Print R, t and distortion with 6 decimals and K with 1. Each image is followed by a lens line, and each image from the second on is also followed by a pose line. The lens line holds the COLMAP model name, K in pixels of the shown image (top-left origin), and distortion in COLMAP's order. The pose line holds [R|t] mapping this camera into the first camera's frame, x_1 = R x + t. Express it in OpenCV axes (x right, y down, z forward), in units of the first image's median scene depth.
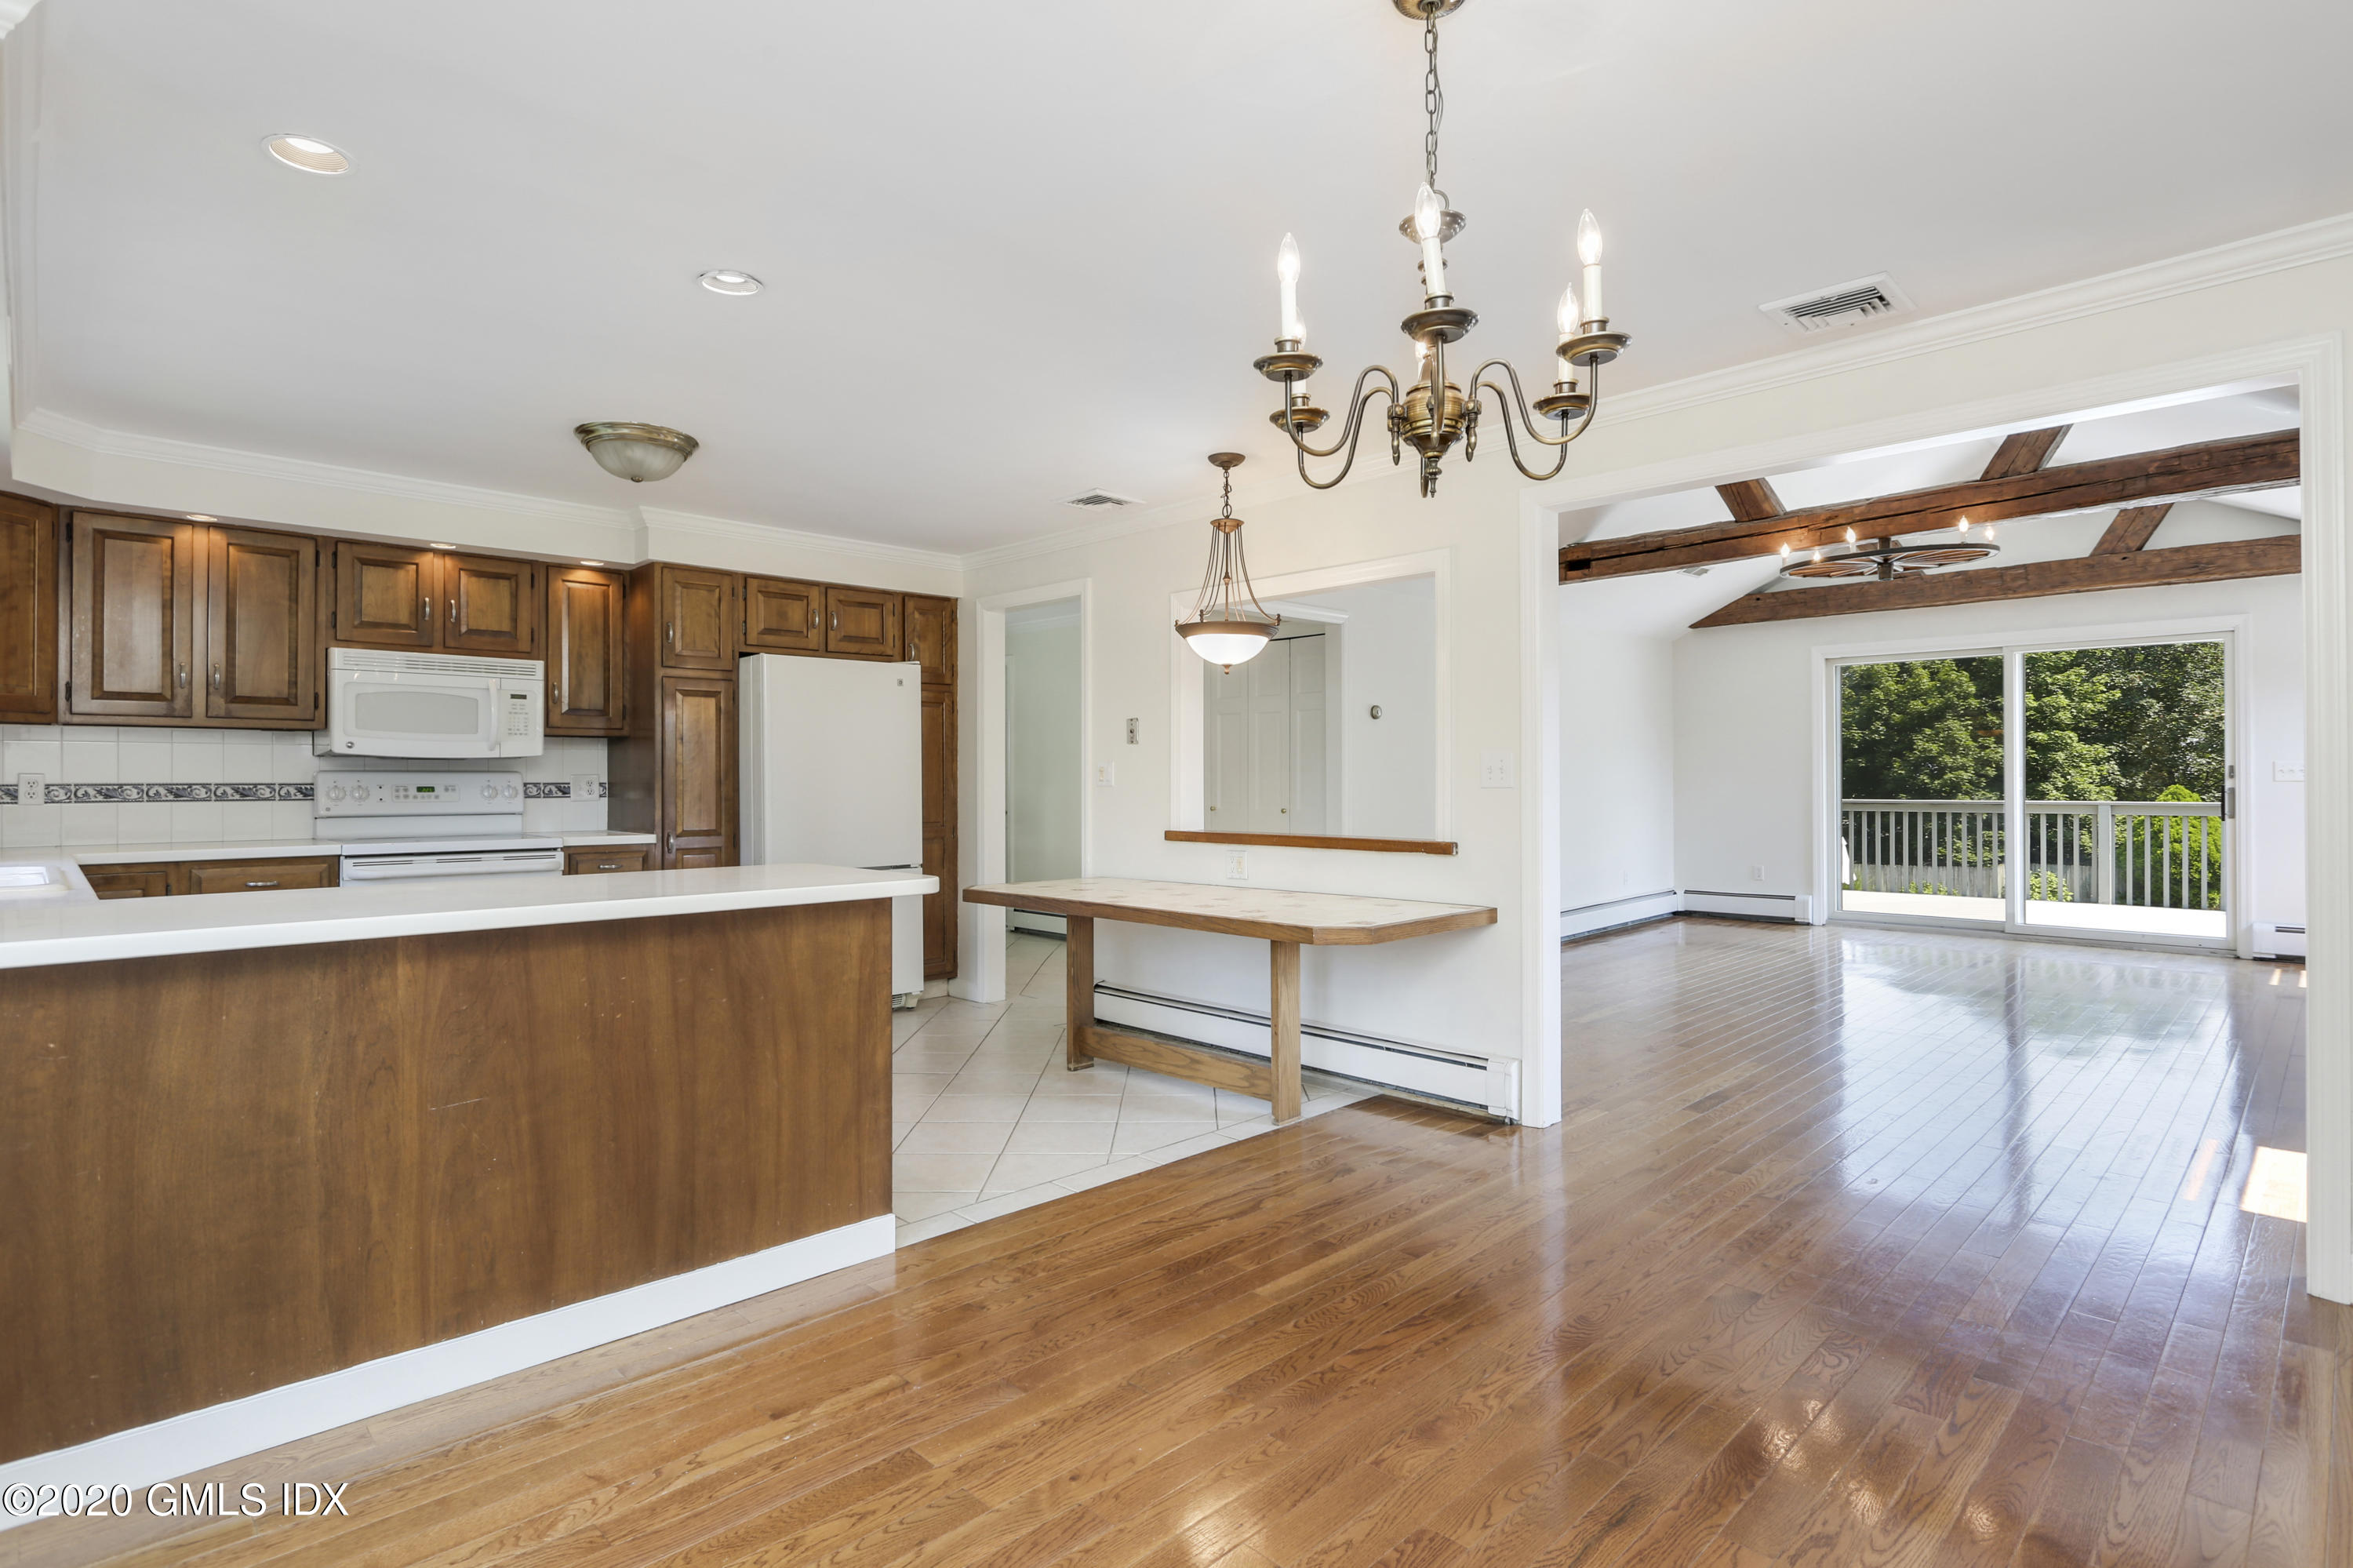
lens RADIAL K [[1163.2, 0, 1189.1], [0, 1163.2, 780.2], [0, 0, 1]] dist [-0.014534, -0.000374]
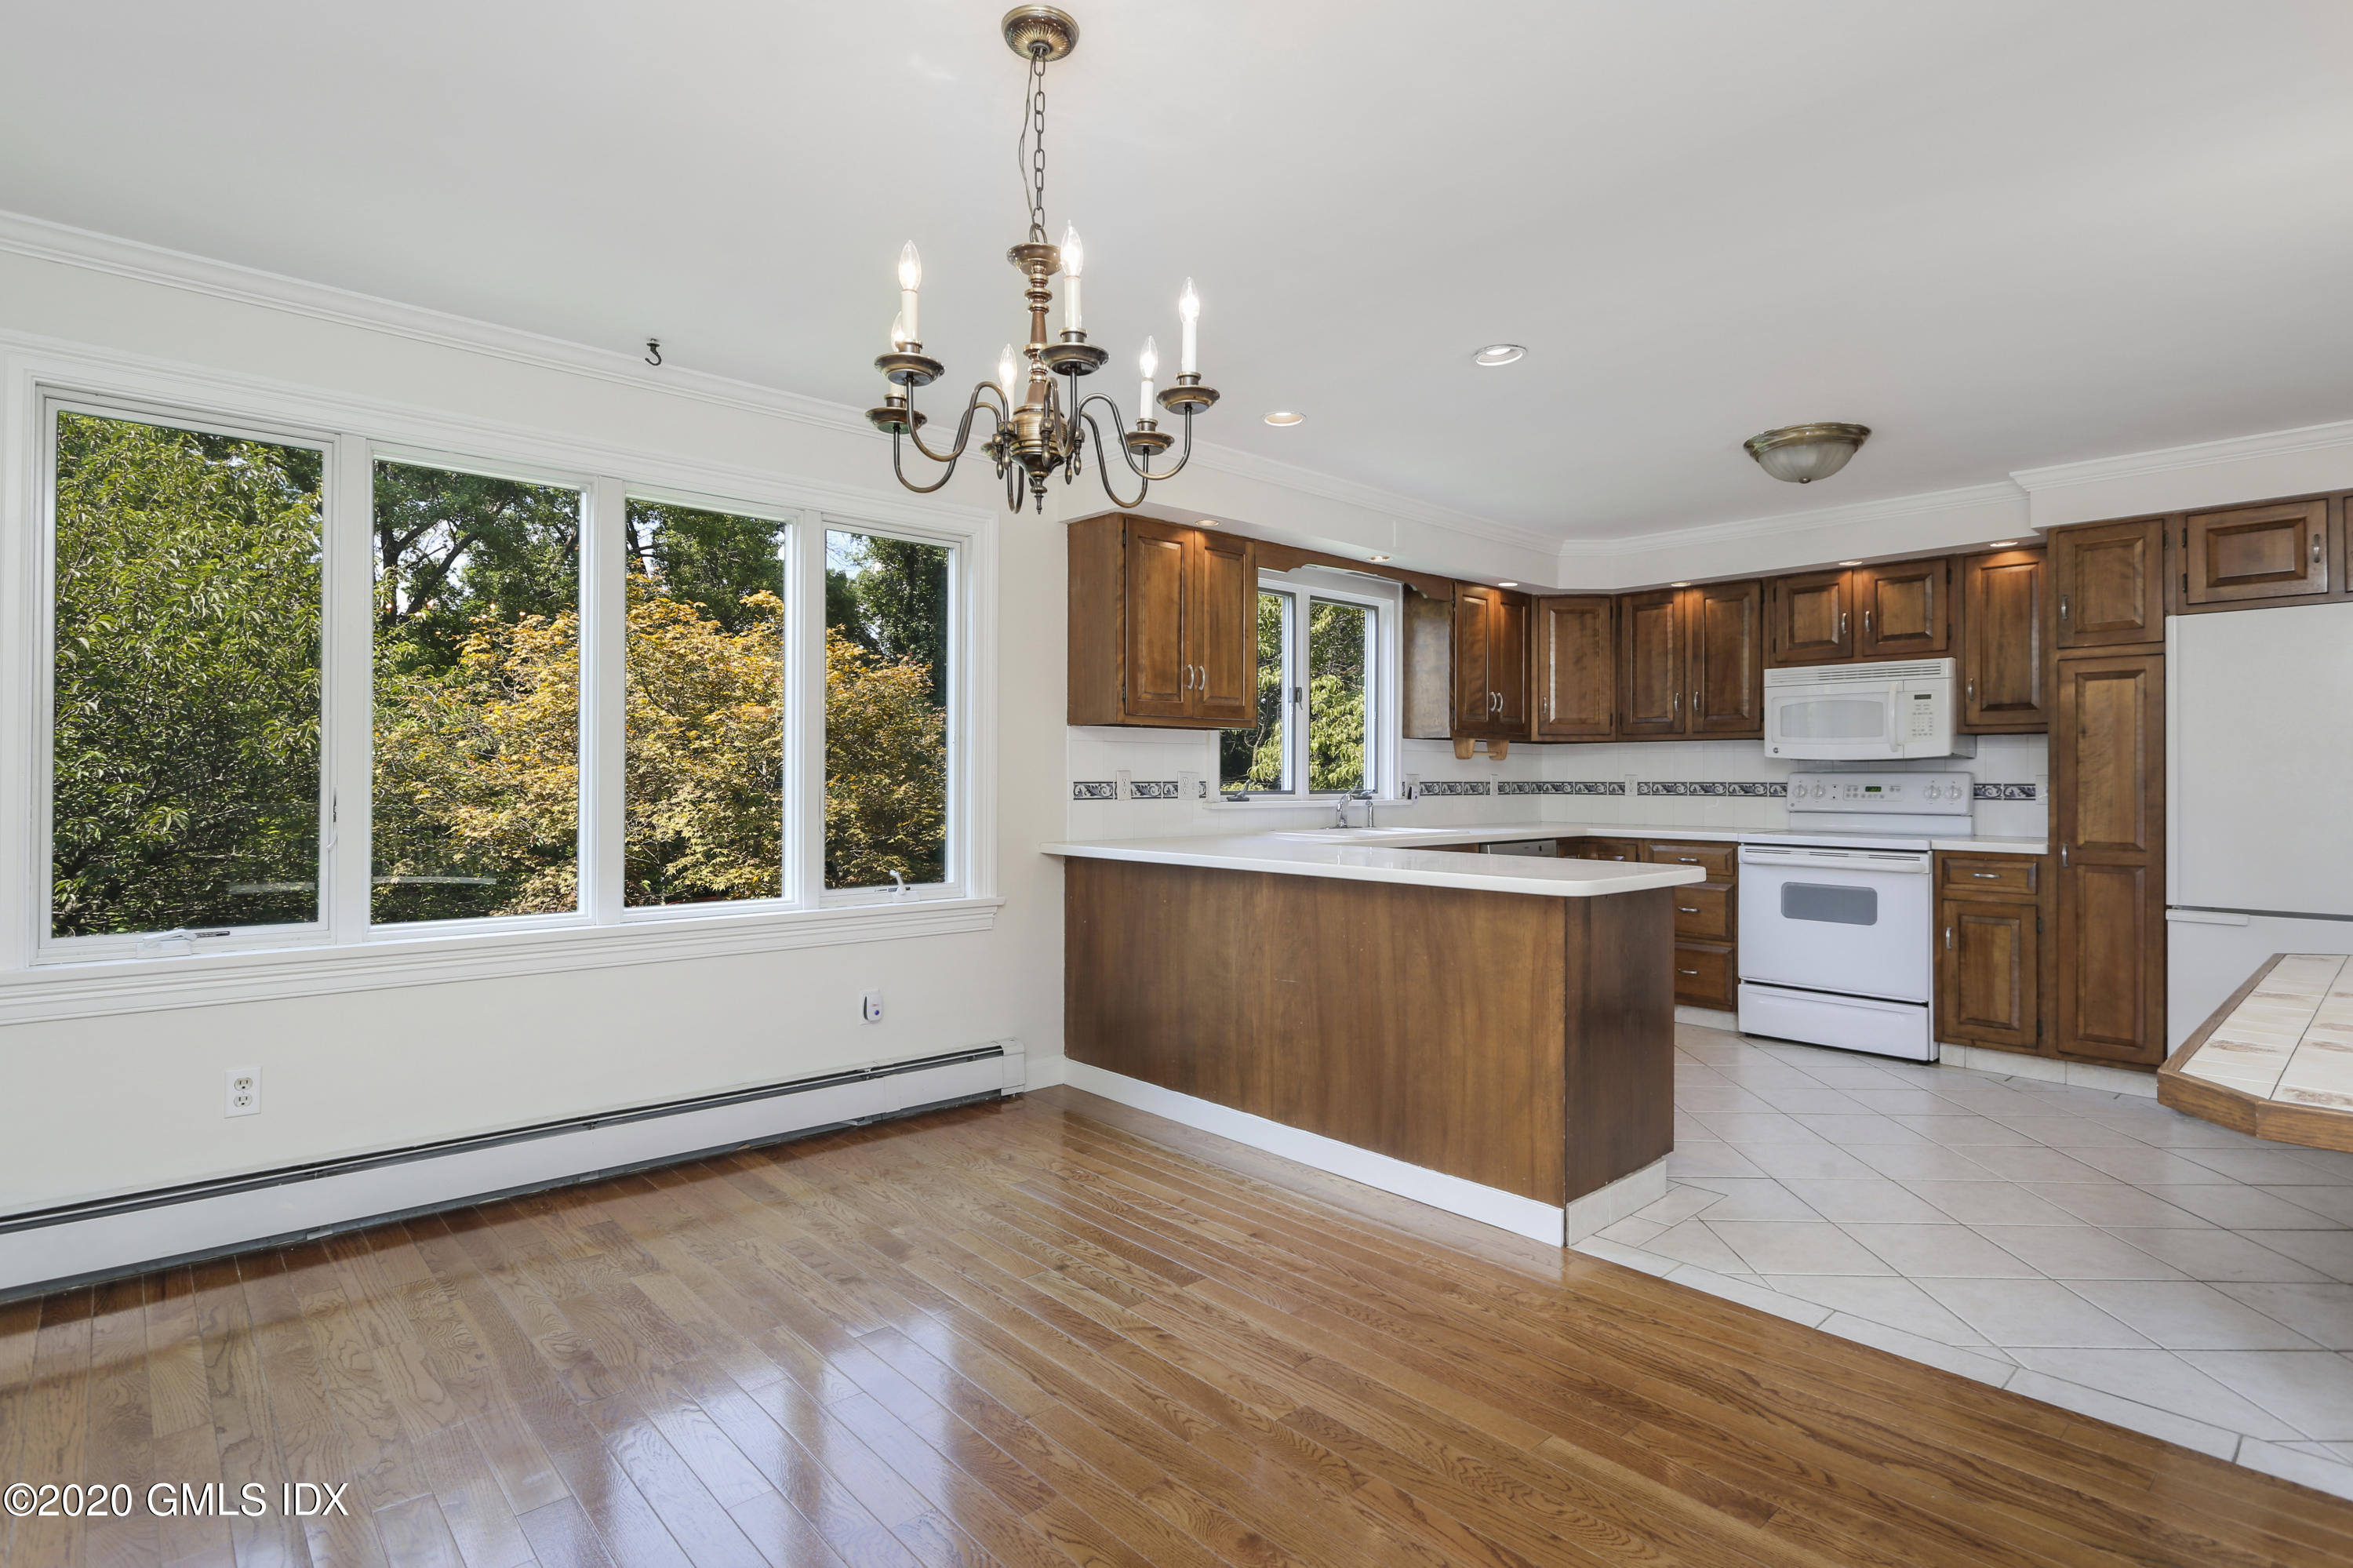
lens RADIAL K [[1163.2, 0, 1189.1], [0, 1163.2, 780.2], [0, 0, 1]] dist [-0.014534, -0.000374]
pose [[-0.033478, 0.002872, -0.999435, 0.793327], [-0.003331, 0.999990, 0.002986, -0.002718], [0.999434, 0.003429, -0.033468, 0.734981]]
